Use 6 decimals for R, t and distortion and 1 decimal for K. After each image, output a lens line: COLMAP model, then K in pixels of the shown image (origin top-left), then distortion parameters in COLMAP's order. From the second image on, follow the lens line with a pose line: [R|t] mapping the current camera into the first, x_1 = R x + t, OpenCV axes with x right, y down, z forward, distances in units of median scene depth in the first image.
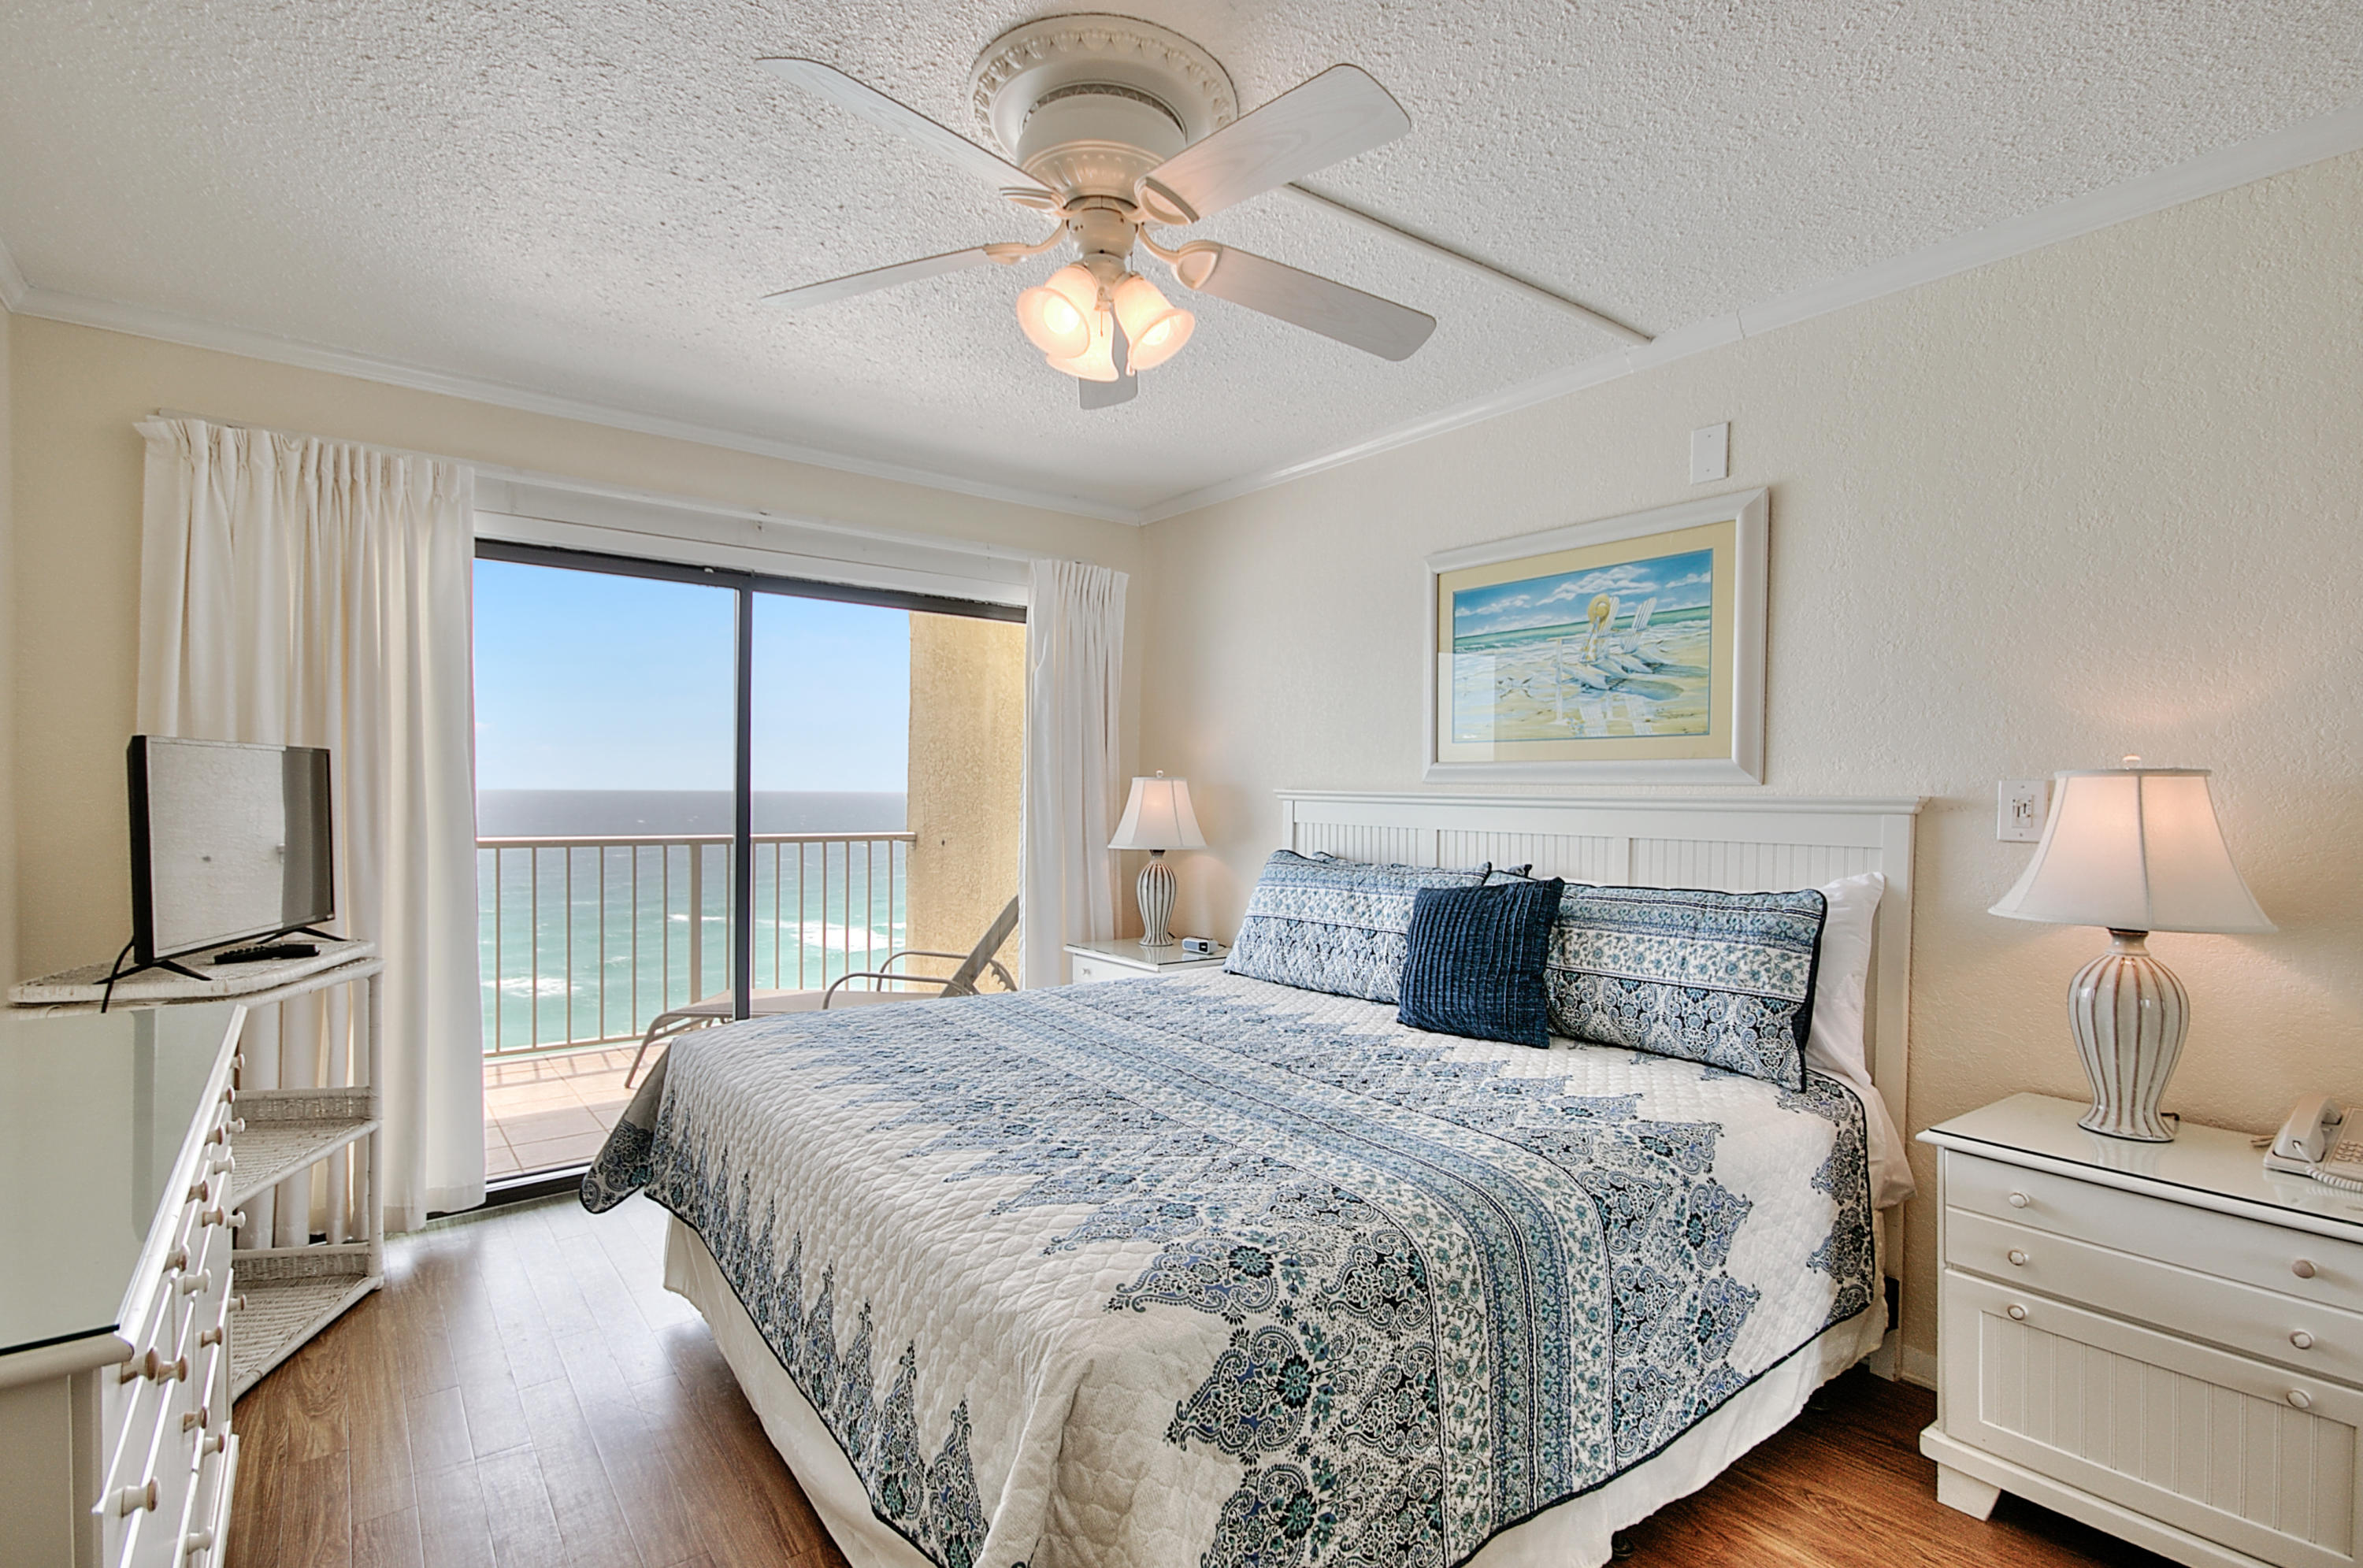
lens RADIAL K [[1107.5, 0, 1182.6], [0, 1107.5, 809.7], [0, 0, 1]] dist [0.012929, 0.000127]
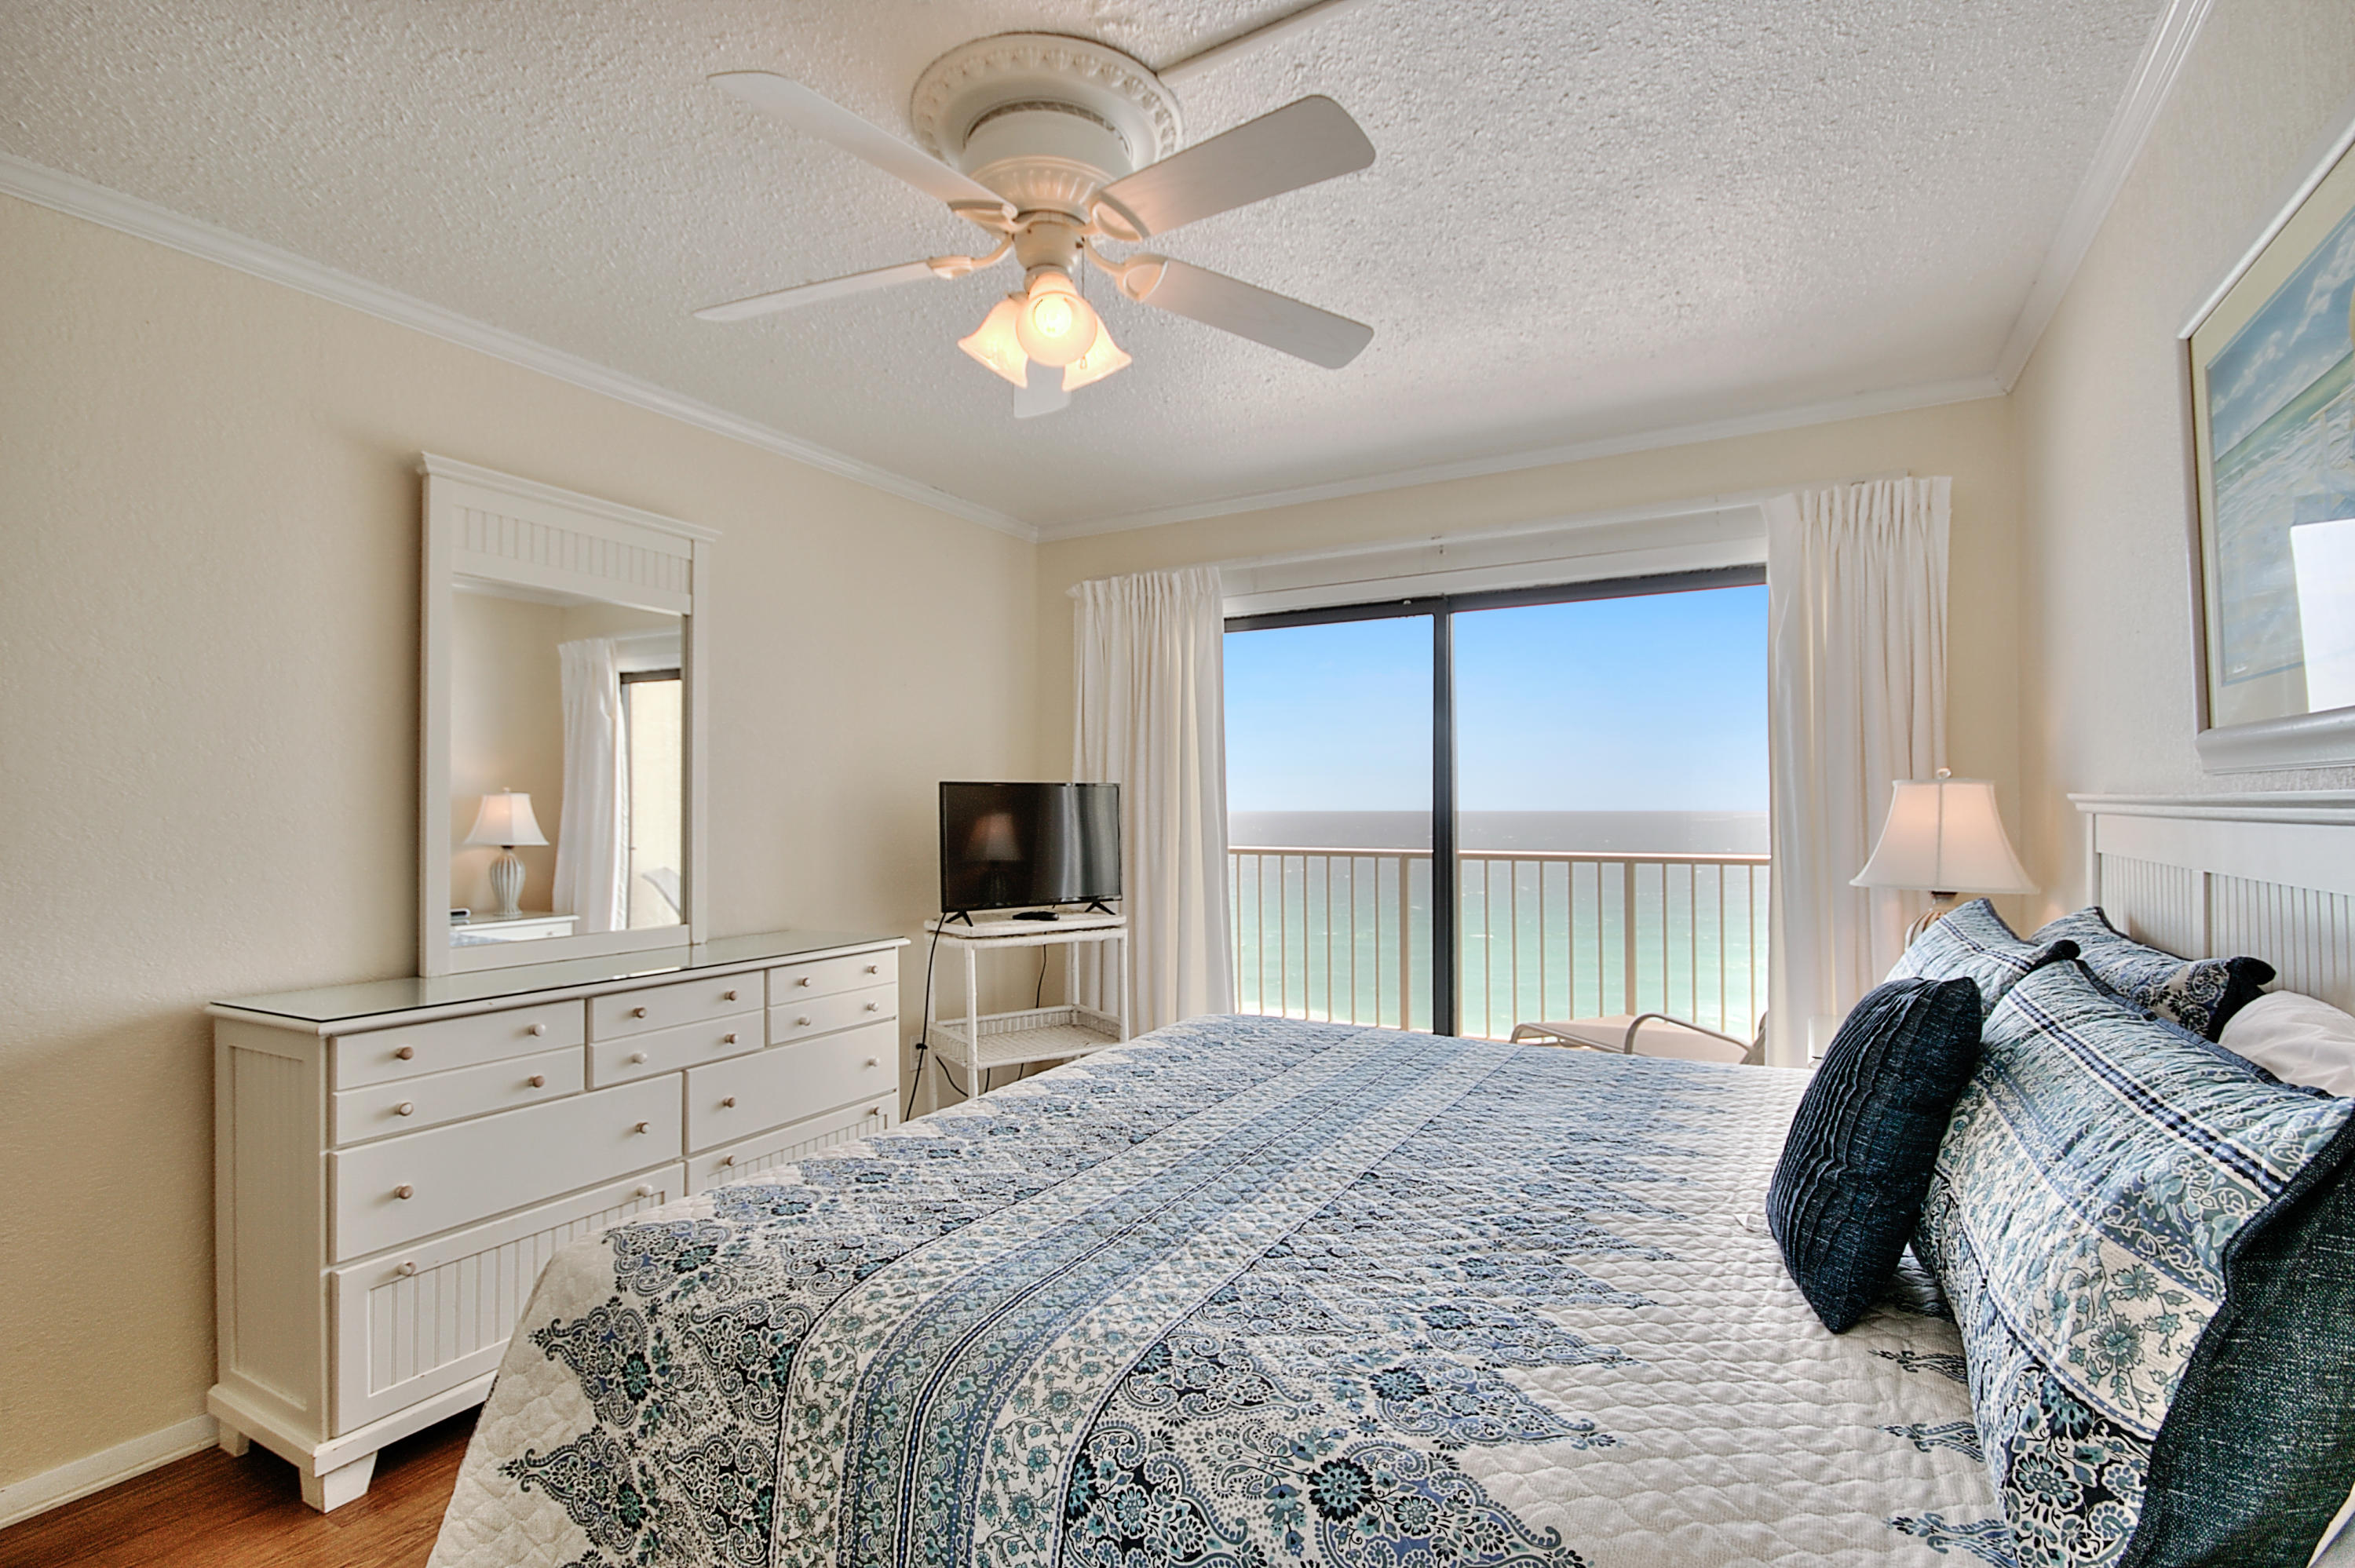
lens RADIAL K [[1105.0, 0, 1177.5], [0, 1105.0, 784.0], [0, 0, 1]] dist [-0.003506, -0.000184]
pose [[0.390834, -0.032483, -0.919888, 0.811751], [-0.005246, 0.999282, -0.037516, 0.000408], [0.920446, 0.019489, 0.390383, 0.678981]]
